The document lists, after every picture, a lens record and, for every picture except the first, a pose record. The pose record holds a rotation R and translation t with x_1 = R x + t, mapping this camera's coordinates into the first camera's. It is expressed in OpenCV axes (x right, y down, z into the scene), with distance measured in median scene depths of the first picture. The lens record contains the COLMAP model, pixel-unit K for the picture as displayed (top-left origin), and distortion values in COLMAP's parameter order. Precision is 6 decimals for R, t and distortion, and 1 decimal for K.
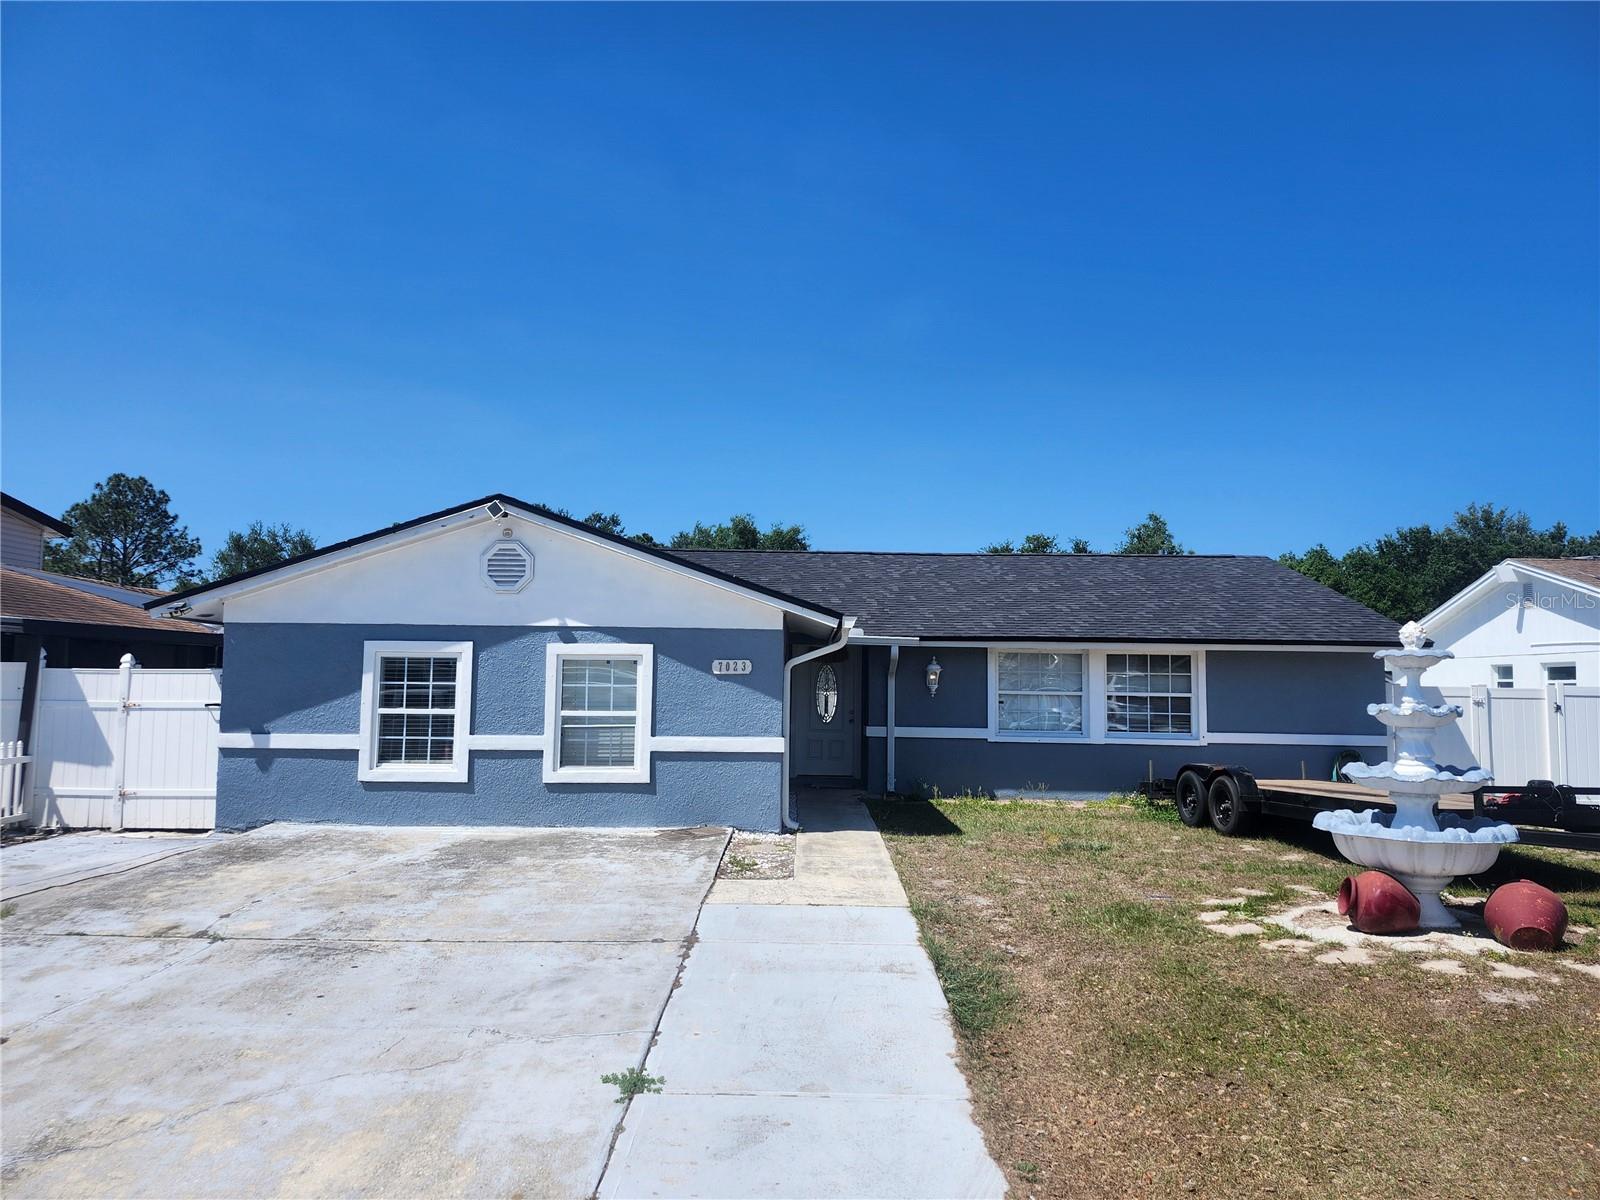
lens RADIAL K [[1109.6, 0, 800.0], [0, 1109.6, 600.0], [0, 0, 1]] dist [0.106832, -0.114392]
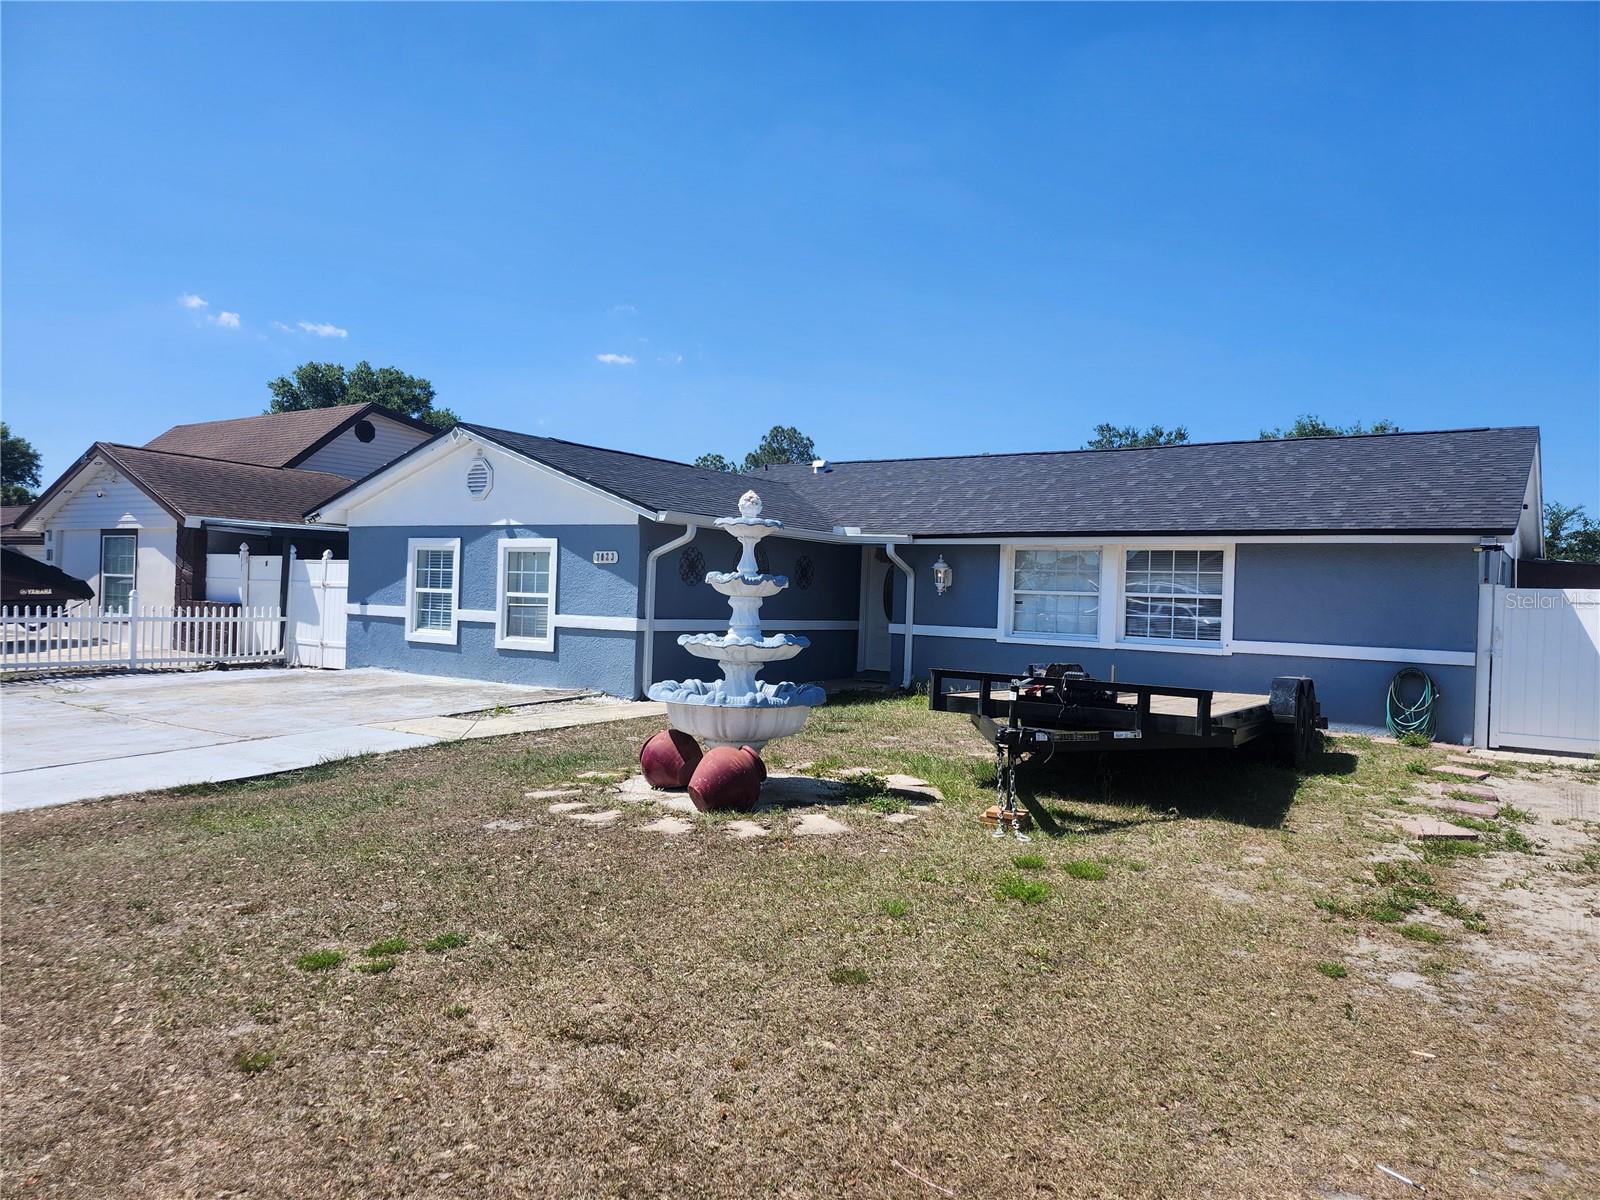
lens RADIAL K [[1109.6, 0, 800.0], [0, 1109.6, 600.0], [0, 0, 1]] dist [0.106832, -0.114392]
pose [[0.823256, 0.016588, -0.567428, 0.768956], [0.020682, 0.998033, 0.059184, 0.040125], [0.567294, -0.060459, 0.821293, 0.151965]]
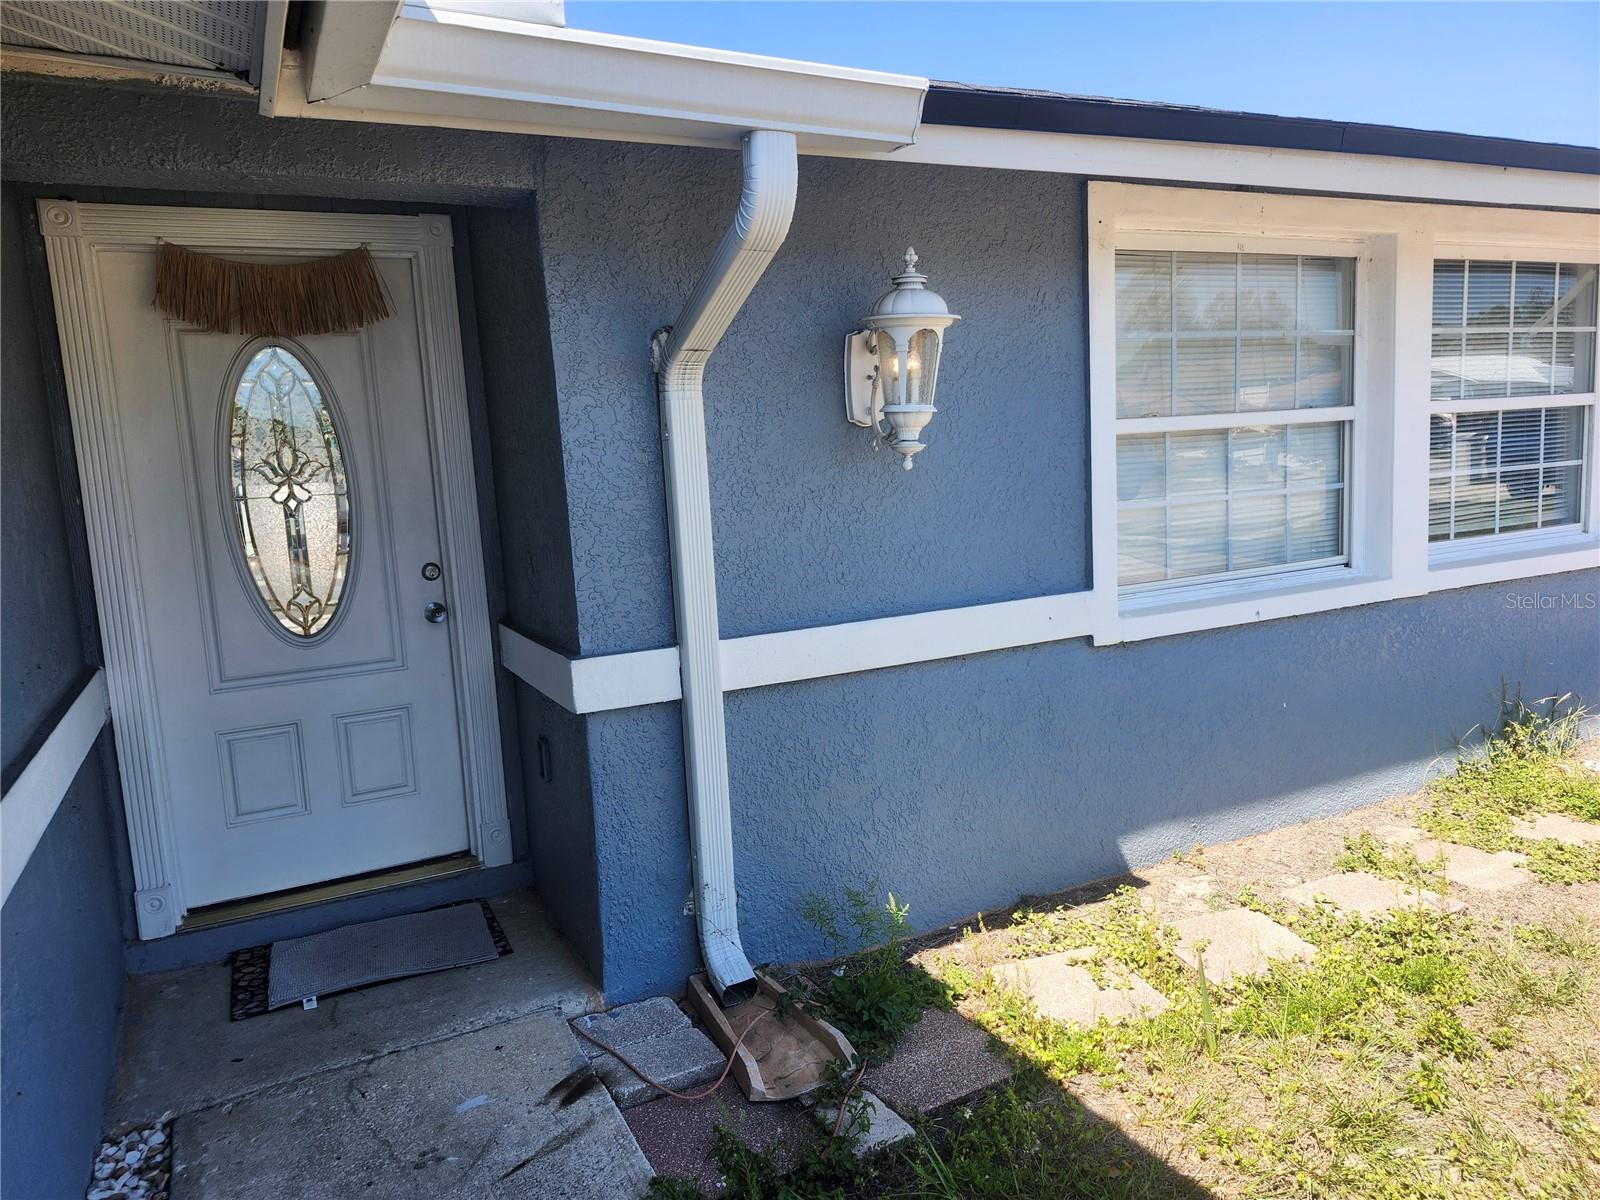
lens RADIAL K [[1109.6, 0, 800.0], [0, 1109.6, 600.0], [0, 0, 1]] dist [0.106832, -0.114392]
pose [[0.896094, -0.118961, 0.427626, 0.023526], [0.035002, 0.979354, 0.199100, 0.093553], [-0.442482, -0.163445, 0.881757, 1.105334]]
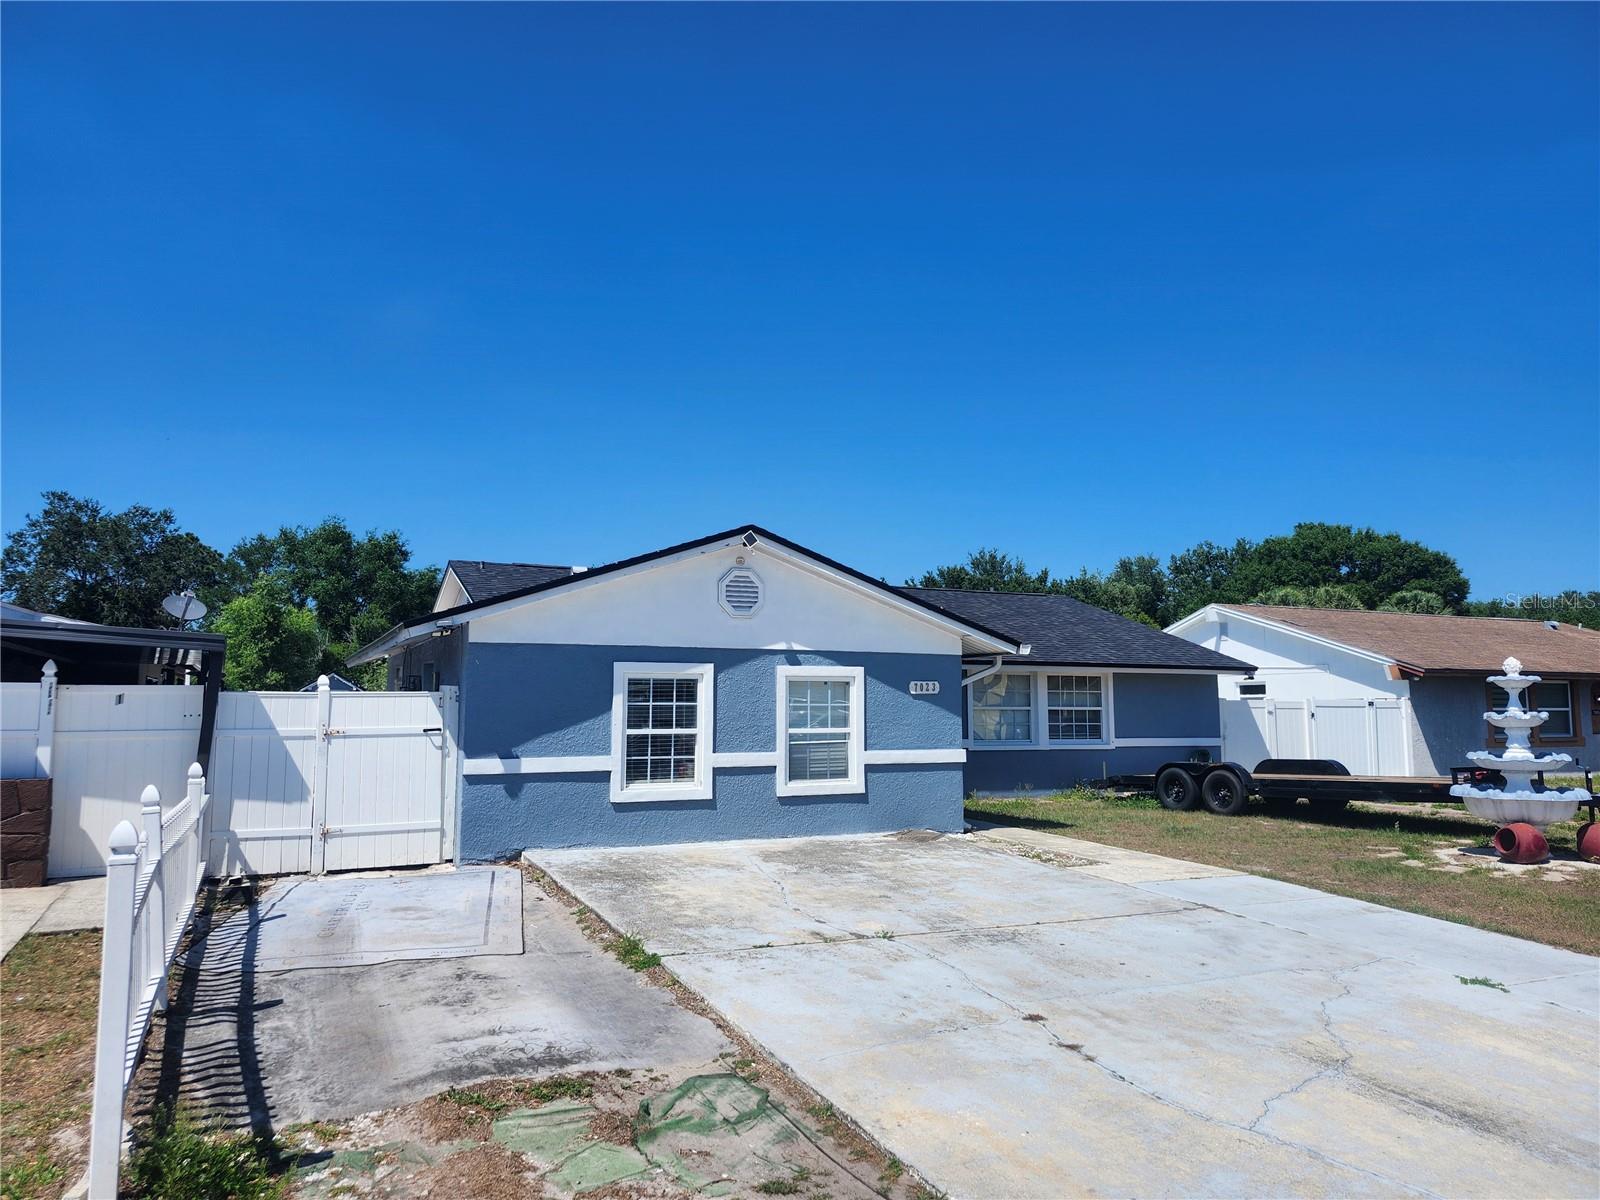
lens RADIAL K [[1109.8, 0, 800.0], [0, 1109.8, 600.0], [0, 0, 1]] dist [0.180066, -0.273633]
pose [[0.900460, 0.030573, 0.433863, -0.670770], [-0.024013, 0.999500, -0.020593, -0.002682], [-0.434276, 0.008124, 0.900743, 0.028476]]
